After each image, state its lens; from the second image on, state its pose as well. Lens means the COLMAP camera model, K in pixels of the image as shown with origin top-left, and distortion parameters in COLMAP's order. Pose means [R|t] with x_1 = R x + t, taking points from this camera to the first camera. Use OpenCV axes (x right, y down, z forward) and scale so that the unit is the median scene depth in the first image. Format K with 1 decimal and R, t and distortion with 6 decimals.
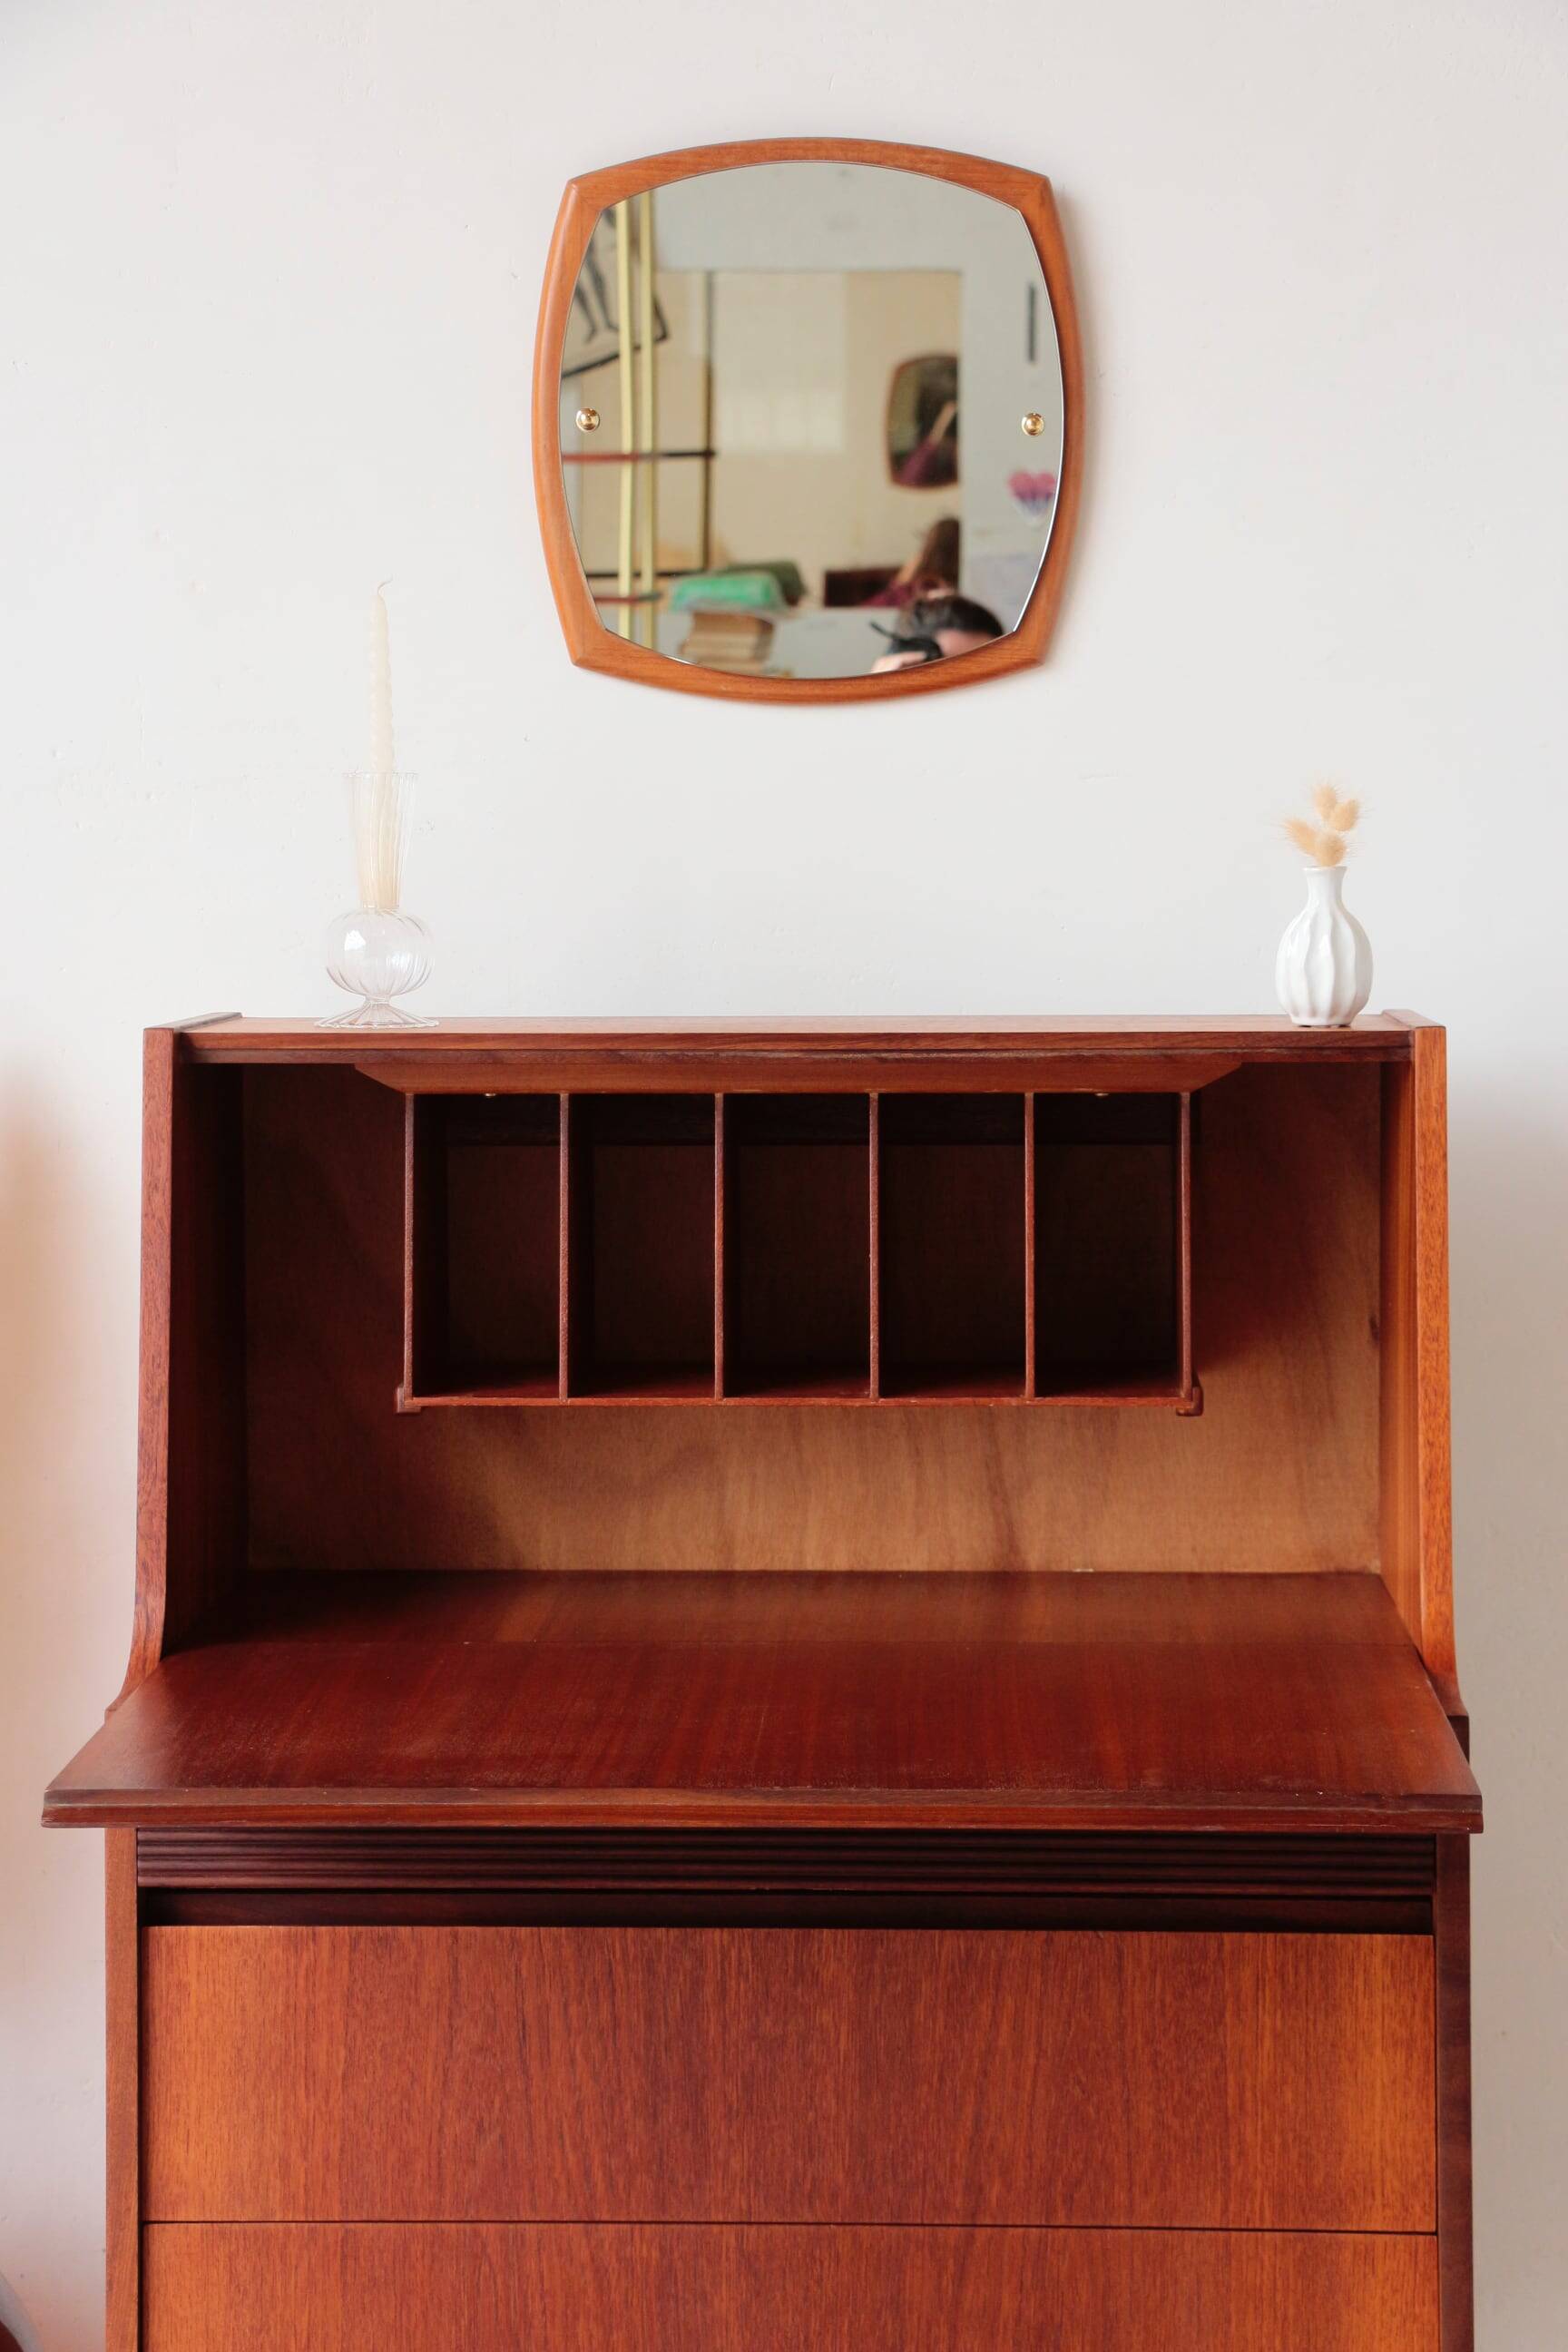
lens RADIAL K [[4741.2, 0, 804.4], [0, 4741.2, 1221.6], [0, 0, 1]] dist [0.266466, 0.000000]
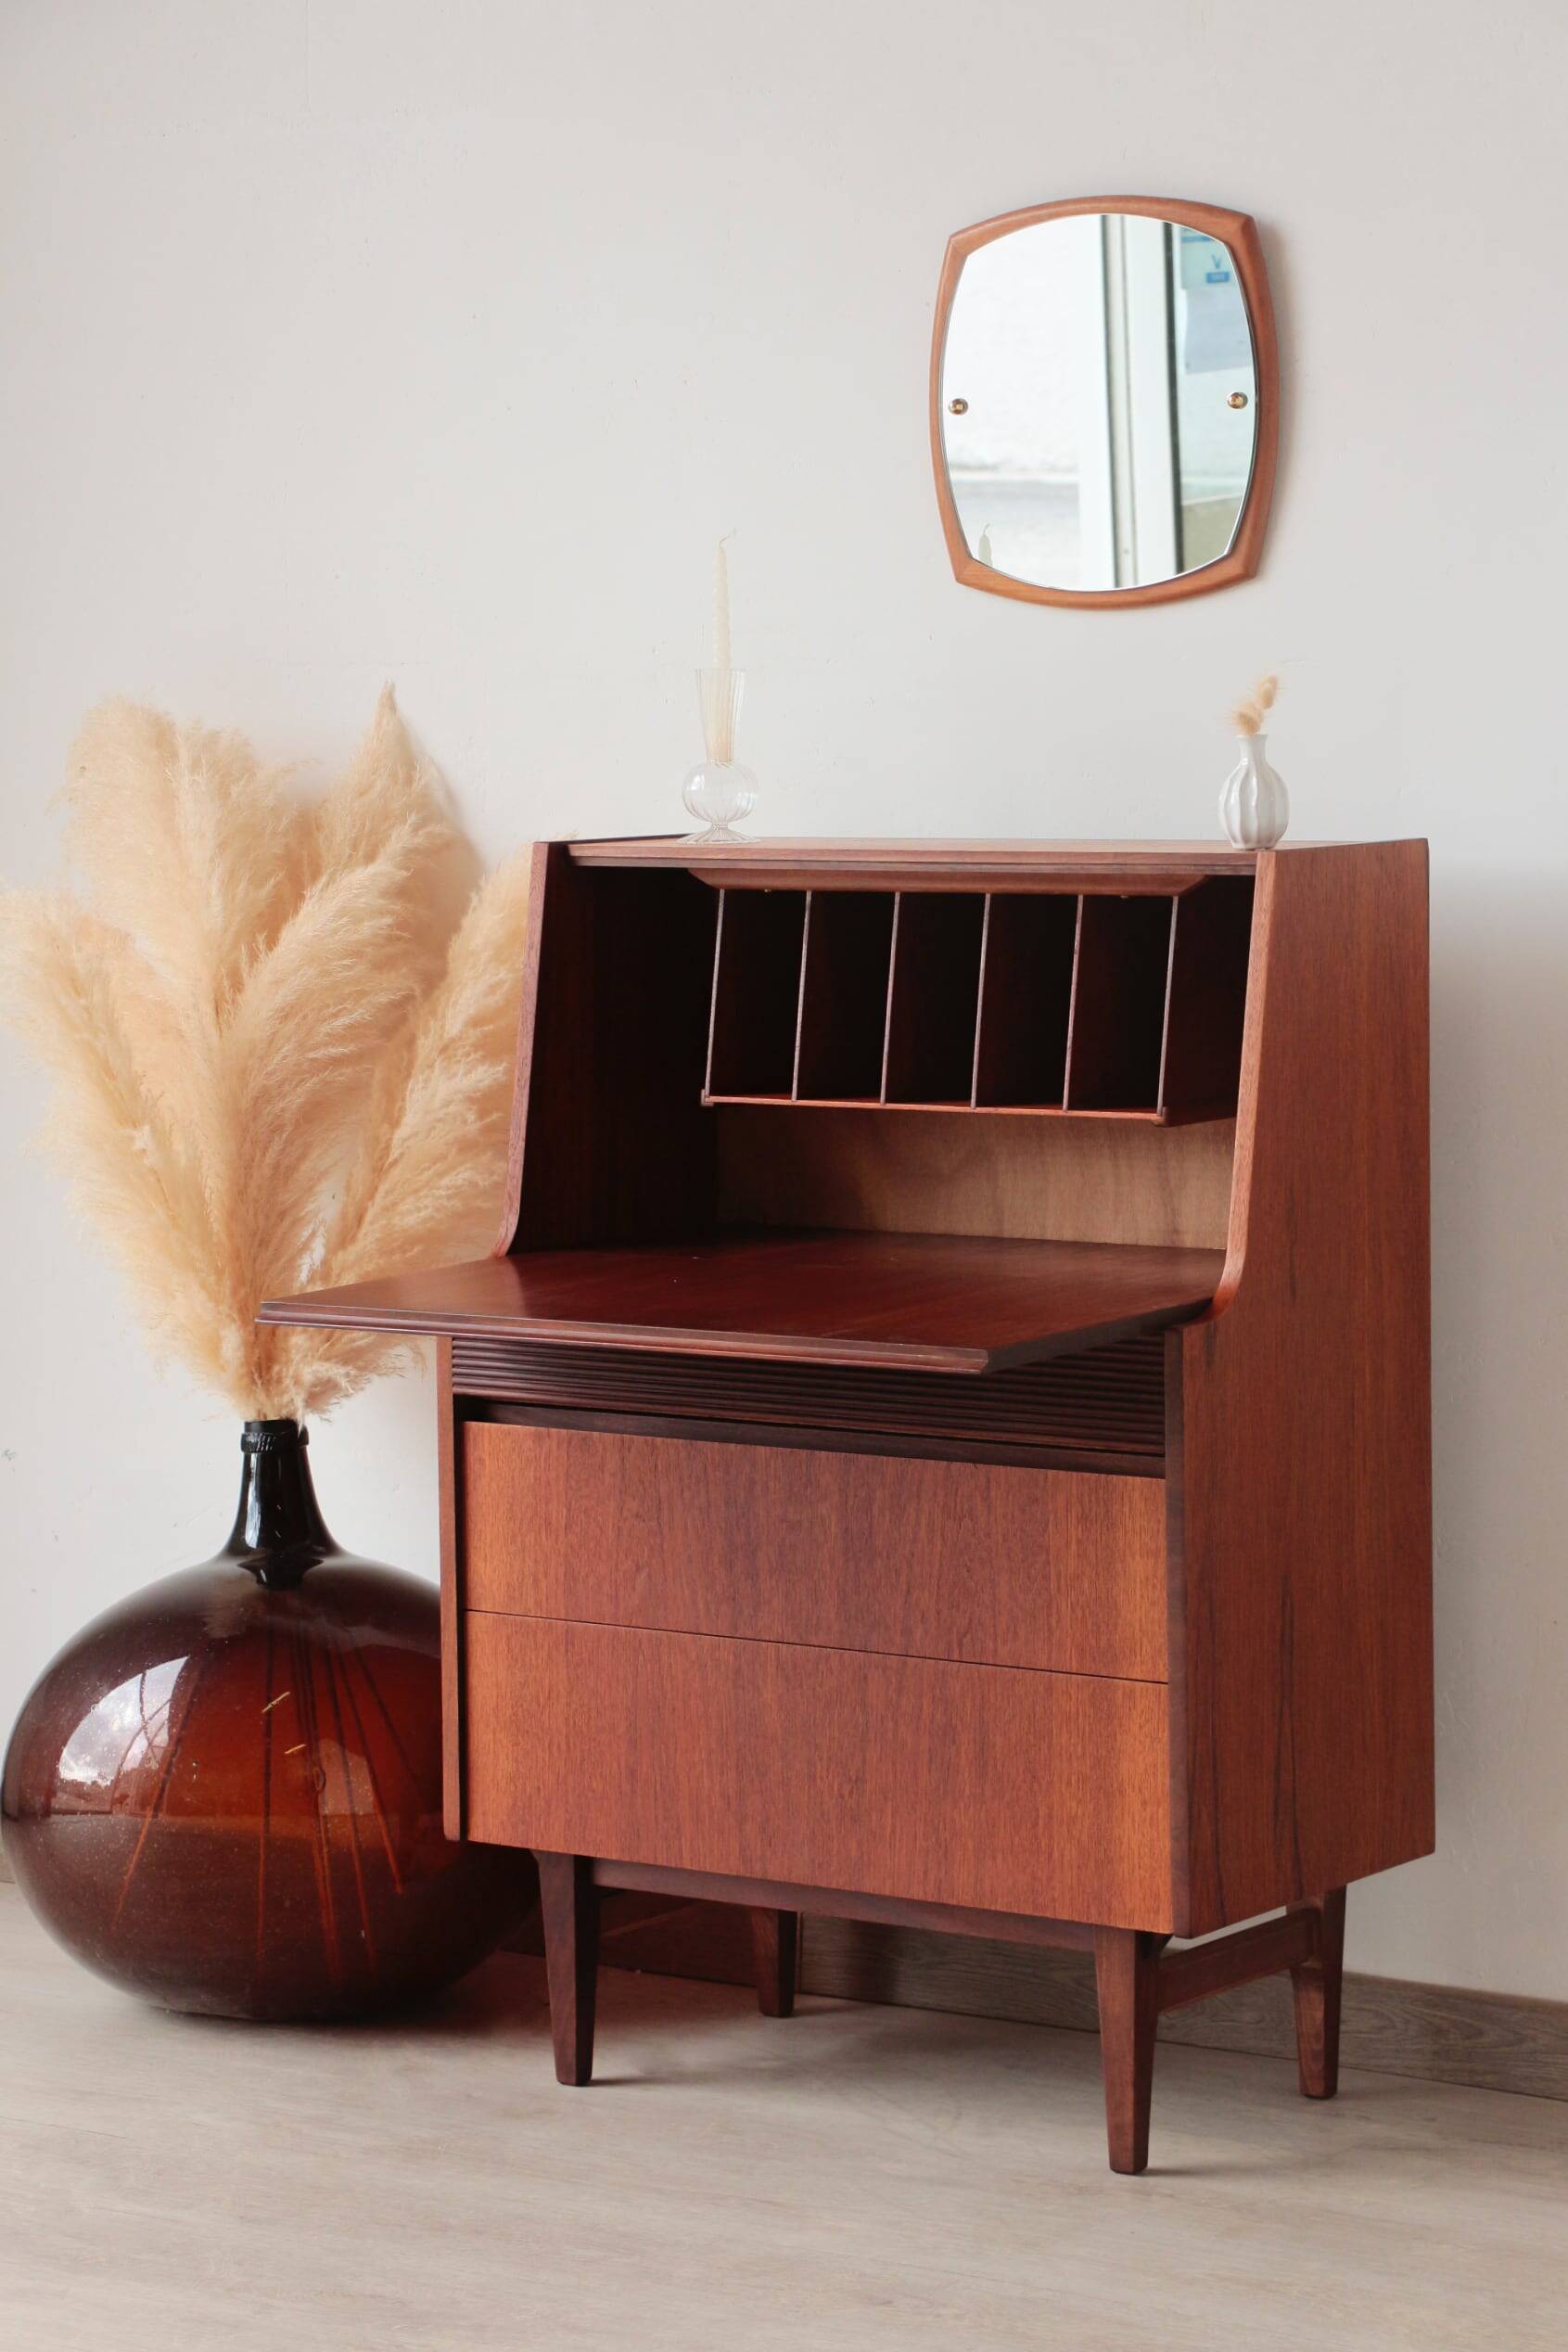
lens RADIAL K [[6009.7, 0, 781.4], [0, 6009.7, 1196.4], [0, 0, 1]] dist [0.416448, 0.000000]
pose [[0.843295, 0.042733, -0.535750, 0.990860], [-0.032482, 0.999064, 0.028562, 0.015104], [0.536469, -0.006684, 0.843894, -0.590970]]
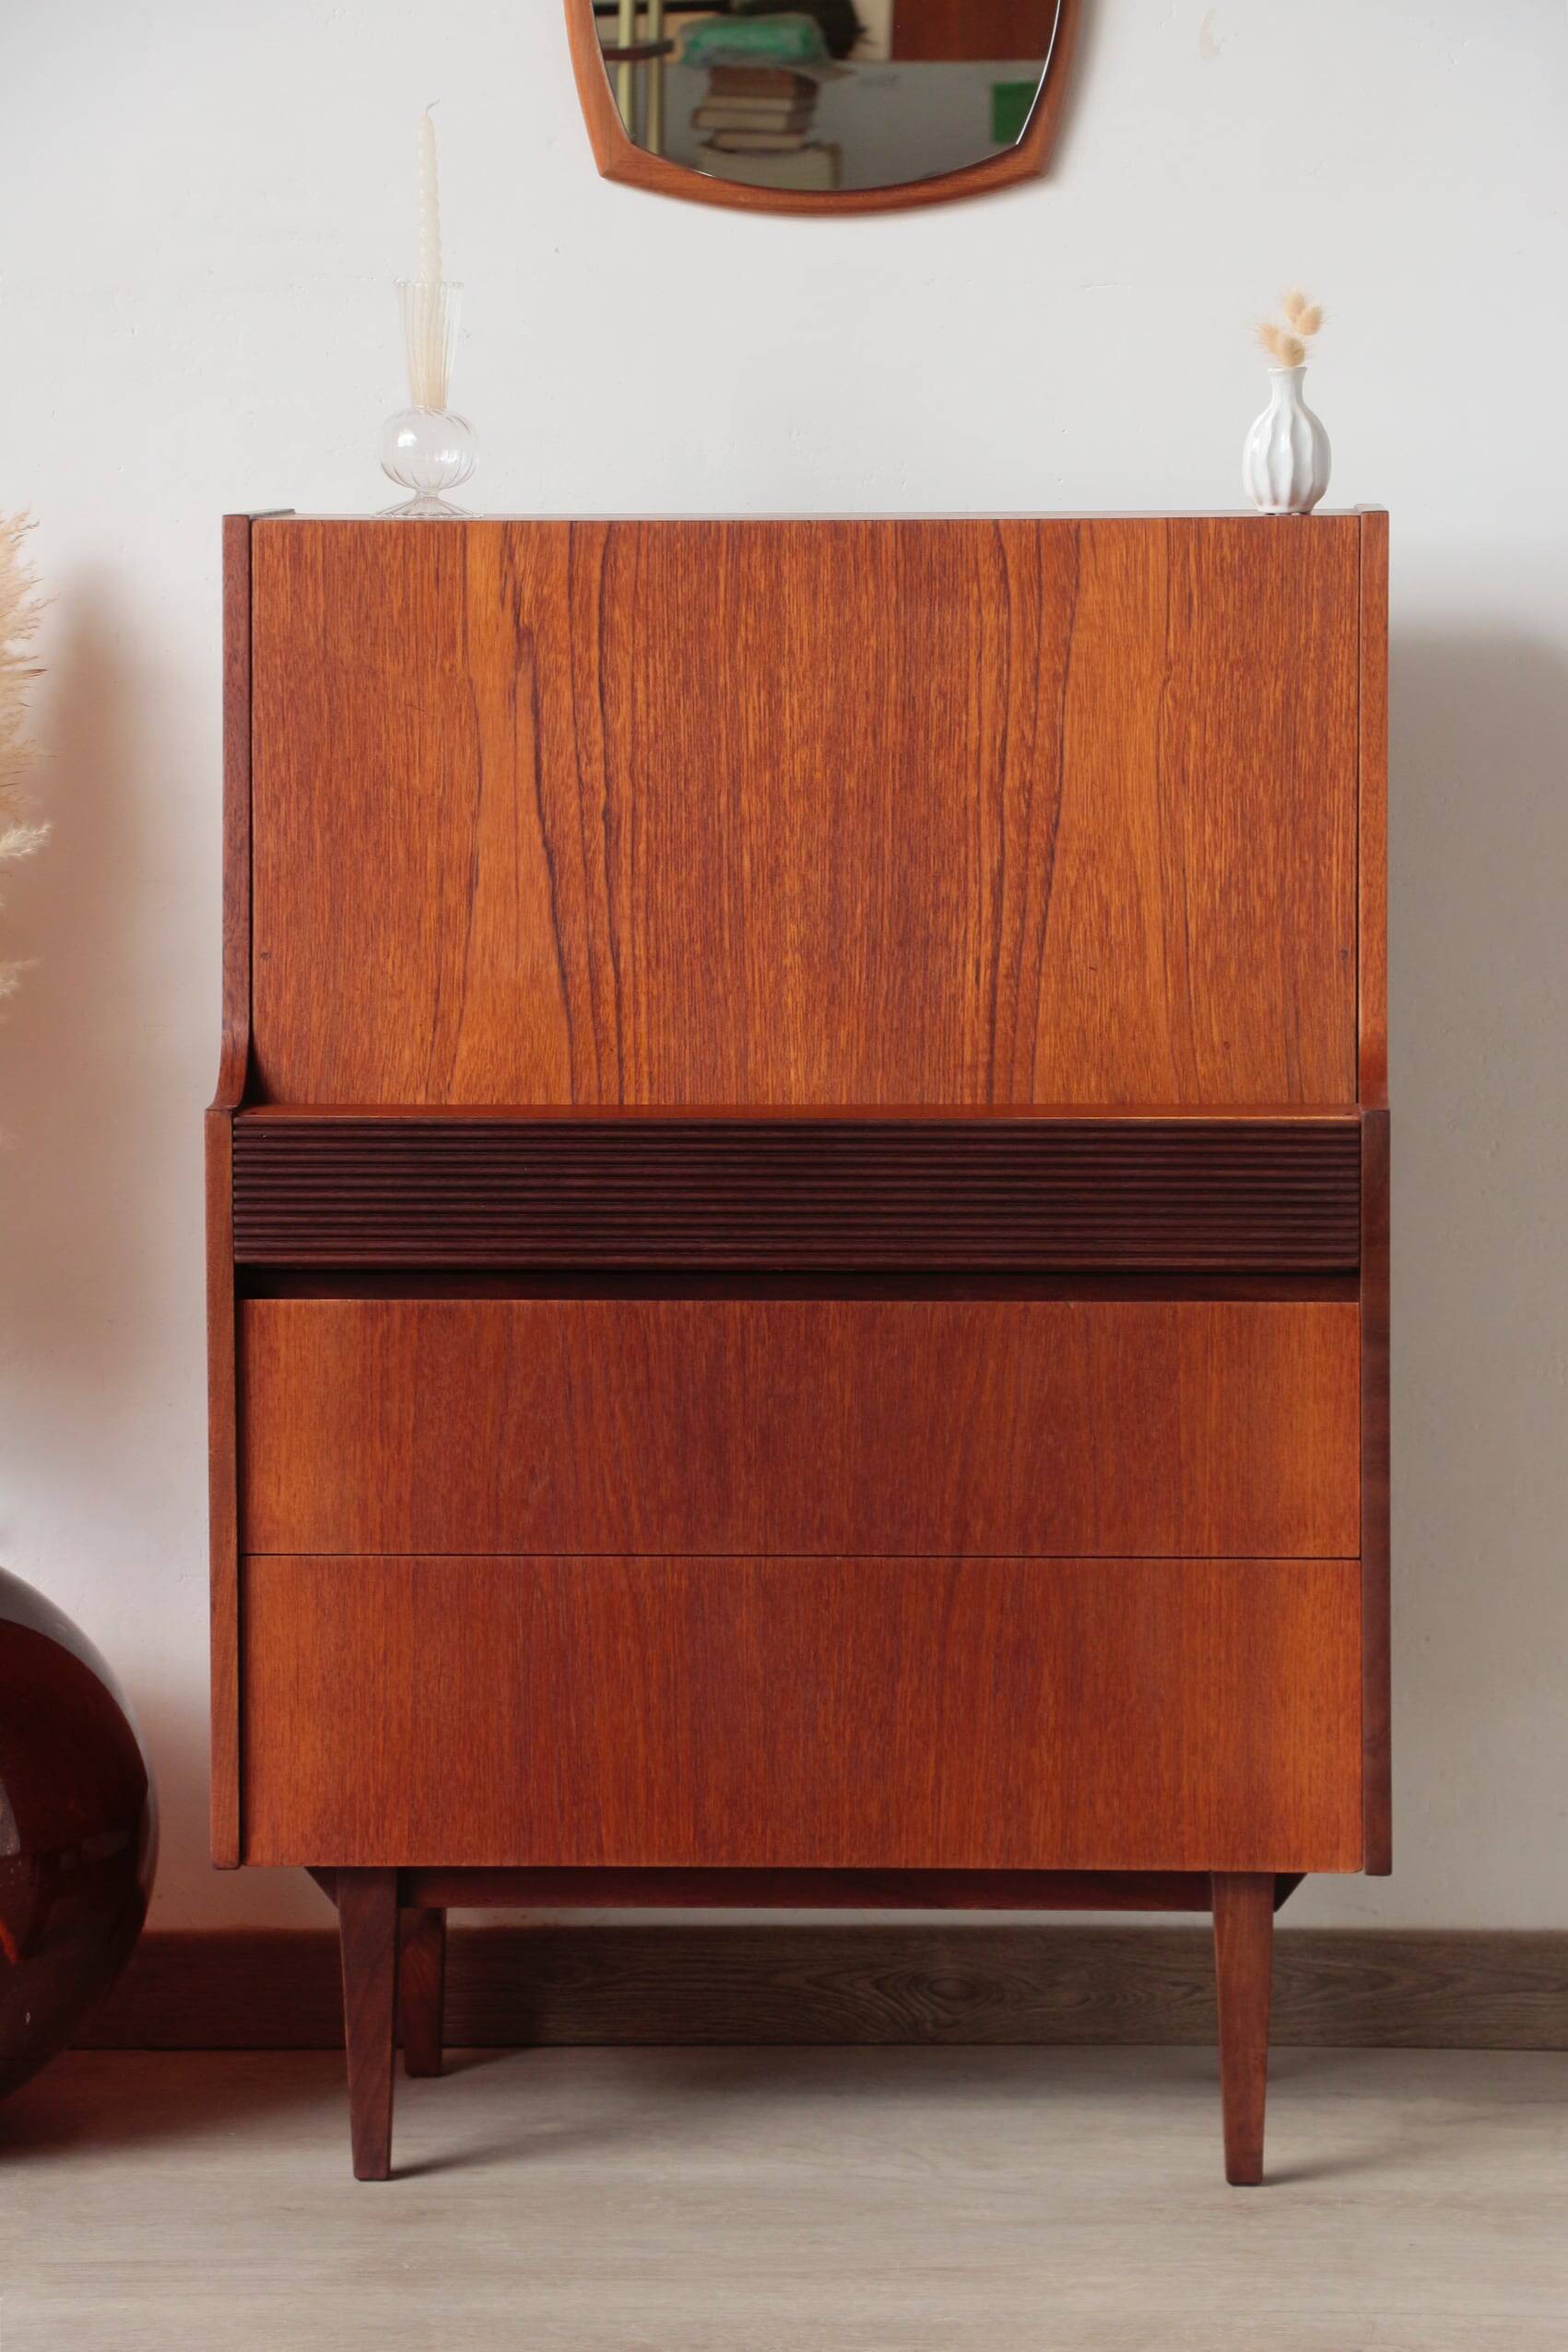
lens RADIAL K [[7593.4, 0, 809.5], [0, 7593.4, 1210.9], [0, 0, 1]] dist [0.660902, 0.000000]
pose [[0.999944, 0.000105, -0.010571, 0.018189], [0.000186, 0.999619, 0.027600, 0.075306], [0.010570, -0.027600, 0.999563, -0.822711]]
